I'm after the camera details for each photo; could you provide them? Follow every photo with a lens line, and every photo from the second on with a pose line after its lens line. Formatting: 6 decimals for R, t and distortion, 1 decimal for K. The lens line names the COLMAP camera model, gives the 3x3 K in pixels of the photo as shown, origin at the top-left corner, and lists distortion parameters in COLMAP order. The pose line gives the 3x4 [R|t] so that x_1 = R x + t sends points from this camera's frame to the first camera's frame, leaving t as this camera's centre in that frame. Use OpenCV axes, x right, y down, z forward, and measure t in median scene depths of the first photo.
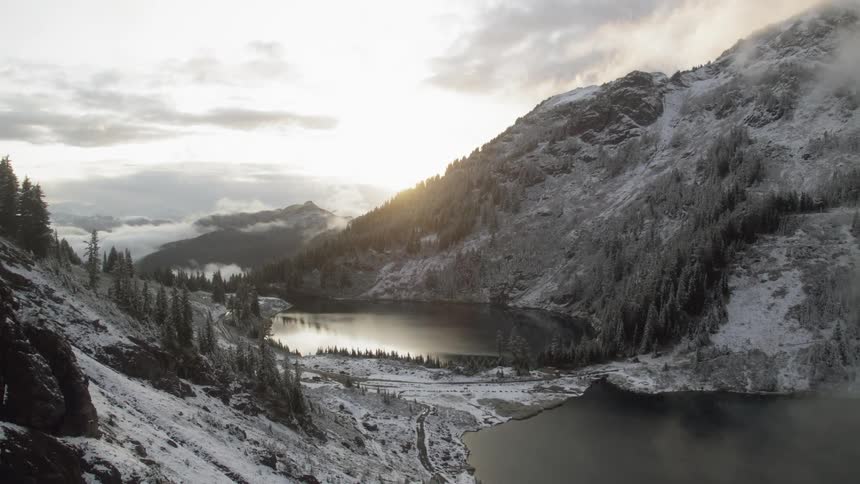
lens RADIAL K [[611.6, 0, 422.4], [0, 611.6, 245.8], [0, 0, 1]] dist [-0.128316, 0.023060]
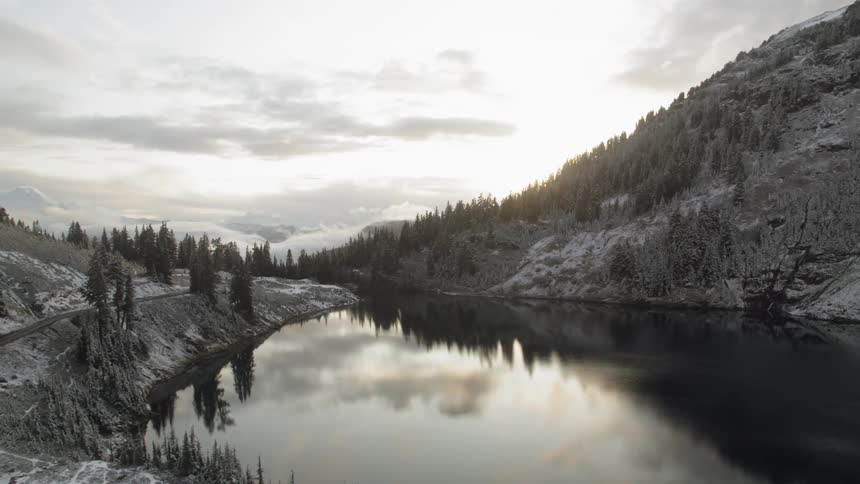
lens RADIAL K [[611.6, 0, 423.7], [0, 611.6, 242.2], [0, 0, 1]] dist [-0.128316, 0.023060]
pose [[0.960310, 0.012910, -0.278635, -0.004167], [-0.021075, 0.999431, -0.026329, 0.053890], [0.278136, 0.031156, 0.960036, 0.440235]]
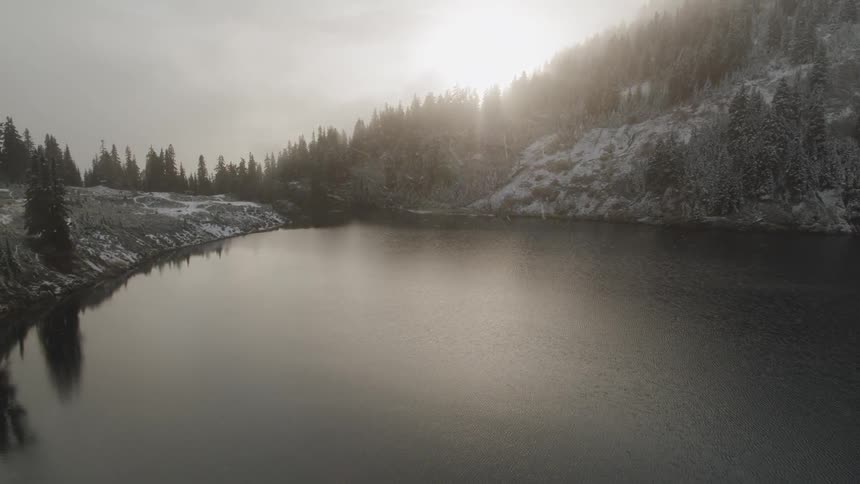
lens RADIAL K [[611.6, 0, 424.2], [0, 611.6, 247.1], [0, 0, 1]] dist [-0.128316, 0.023060]
pose [[0.972813, 0.038931, -0.228295, -0.038759], [-0.013401, 0.993581, 0.112329, 0.063600], [0.231203, -0.106216, 0.967090, 0.595137]]
